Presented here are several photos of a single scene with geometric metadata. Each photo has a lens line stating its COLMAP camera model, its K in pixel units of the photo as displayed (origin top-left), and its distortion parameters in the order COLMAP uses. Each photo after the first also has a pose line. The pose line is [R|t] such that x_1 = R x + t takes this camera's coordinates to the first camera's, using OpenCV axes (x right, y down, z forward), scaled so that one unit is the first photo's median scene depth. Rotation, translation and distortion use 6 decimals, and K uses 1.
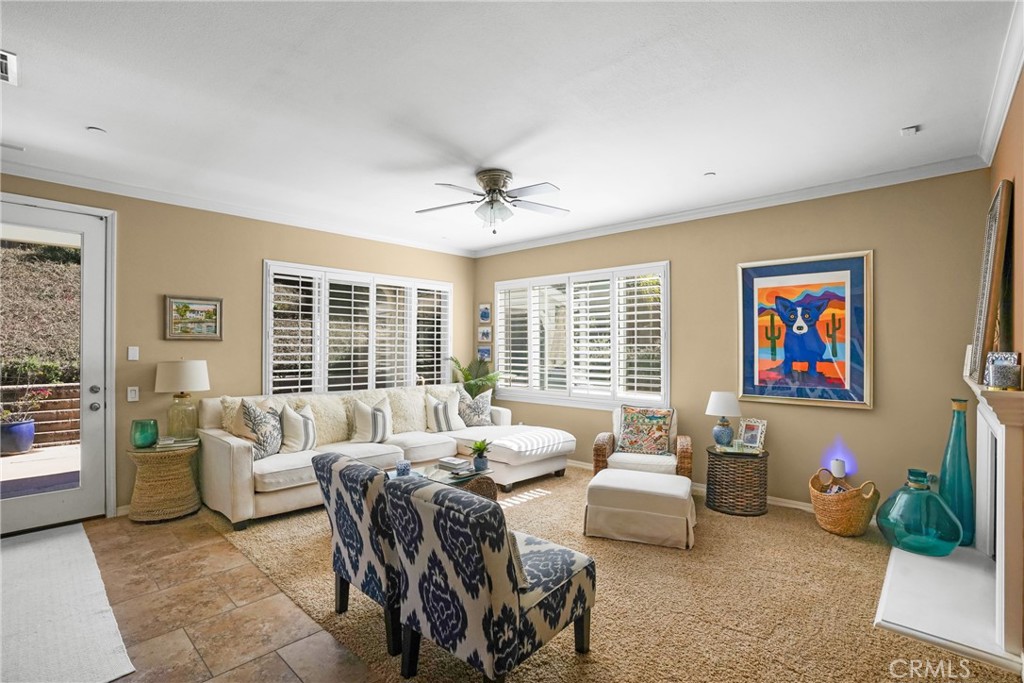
lens RADIAL K [[480.0, 0, 506.7], [0, 480.0, 347.2], [0, 0, 1]] dist [-0.062667, 0.021733]
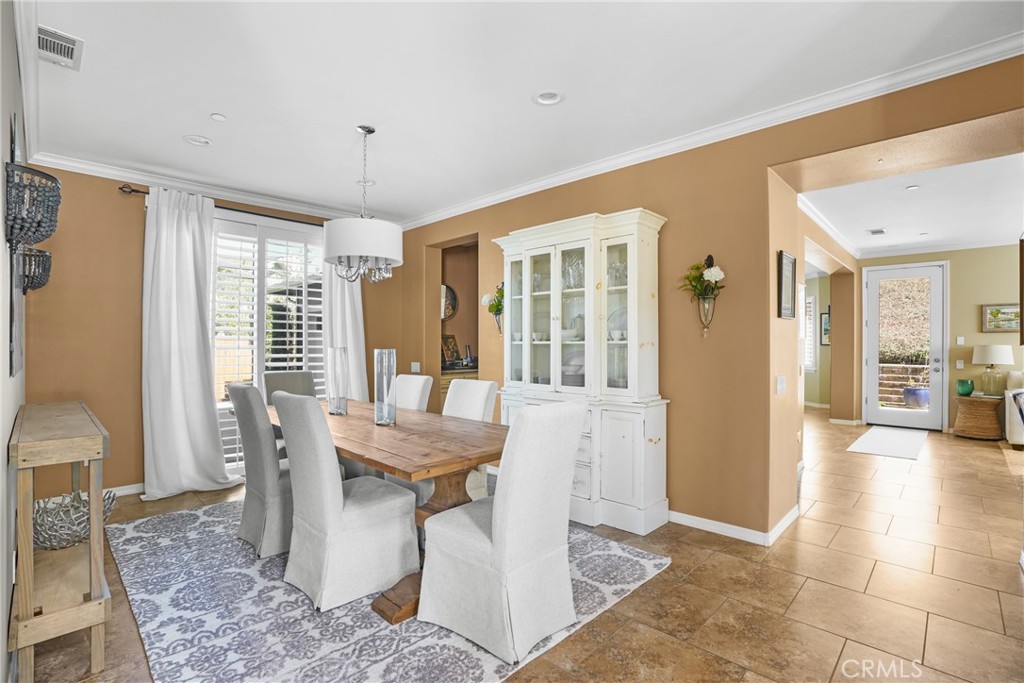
lens RADIAL K [[480.0, 0, 506.7], [0, 480.0, 347.2], [0, 0, 1]] dist [-0.062667, 0.021733]
pose [[-0.015070, 0.007421, -0.999859, 0.961899], [0.000868, 0.999972, 0.007409, 0.024069], [0.999886, -0.000756, -0.015076, -0.676203]]
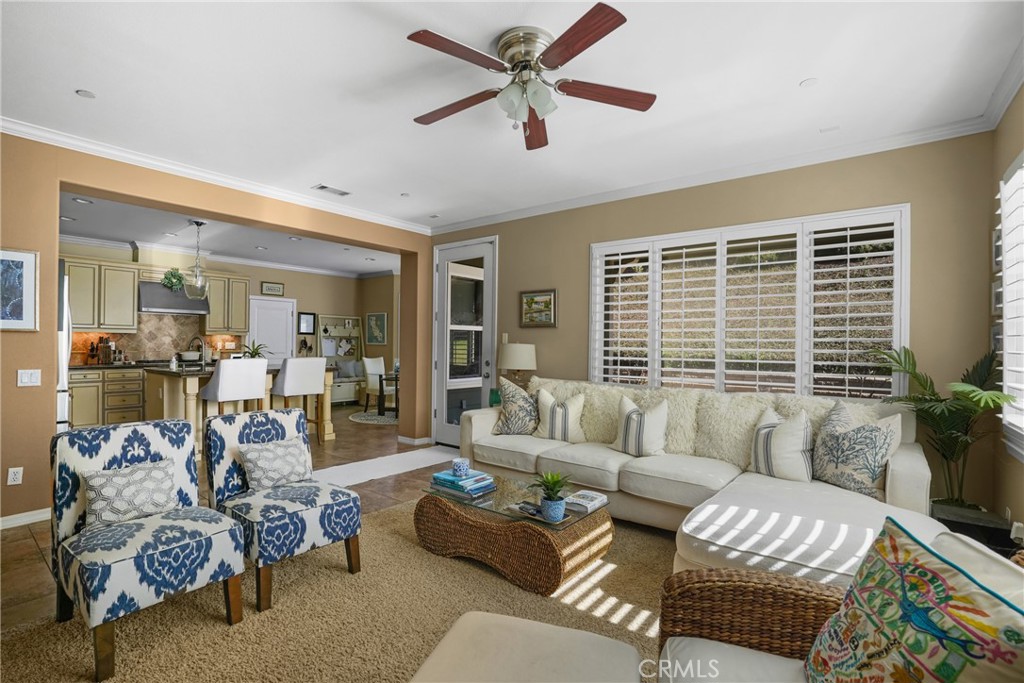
lens RADIAL K [[478.9, 0, 491.2], [0, 478.9, 340.5], [0, 0, 1]] dist [-0.012151, 0.000803]
pose [[0.070386, -0.002753, -0.997516, 0.587340], [-0.005804, 0.999978, -0.003170, 0.025465], [0.997503, 0.006013, 0.070369, 0.901510]]
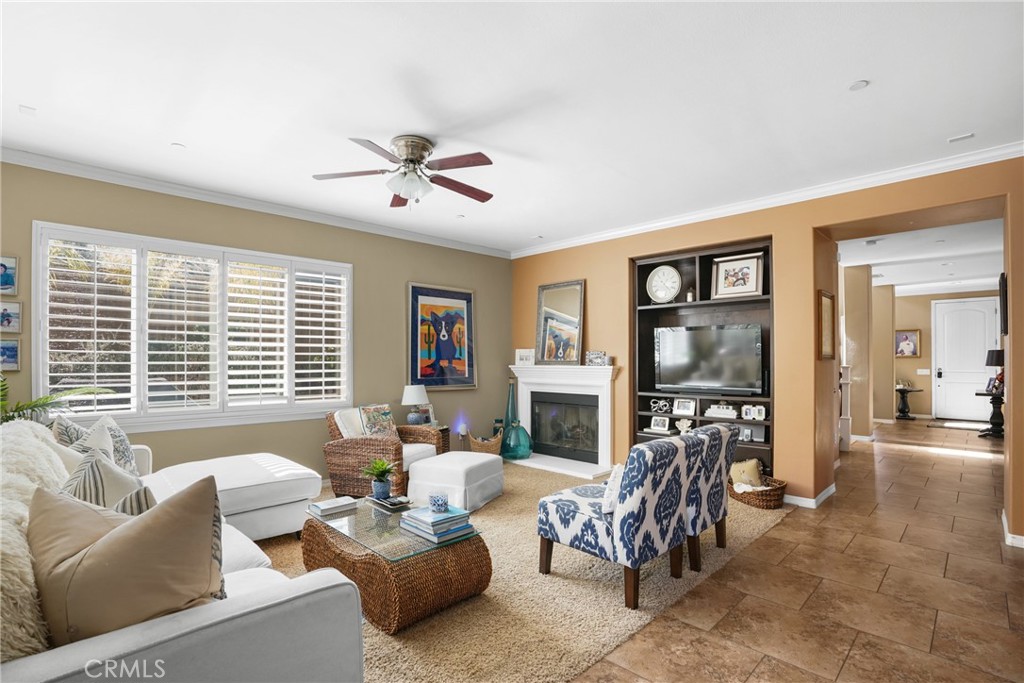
lens RADIAL K [[497.2, 0, 517.0], [0, 497.2, 361.0], [0, 0, 1]] dist [-0.066769, 0.000004]
pose [[0.017208, 0.000732, 0.999852, -0.809079], [0.000486, 1.000000, -0.000740, 0.032839], [-0.999852, 0.000499, 0.017208, 0.706333]]
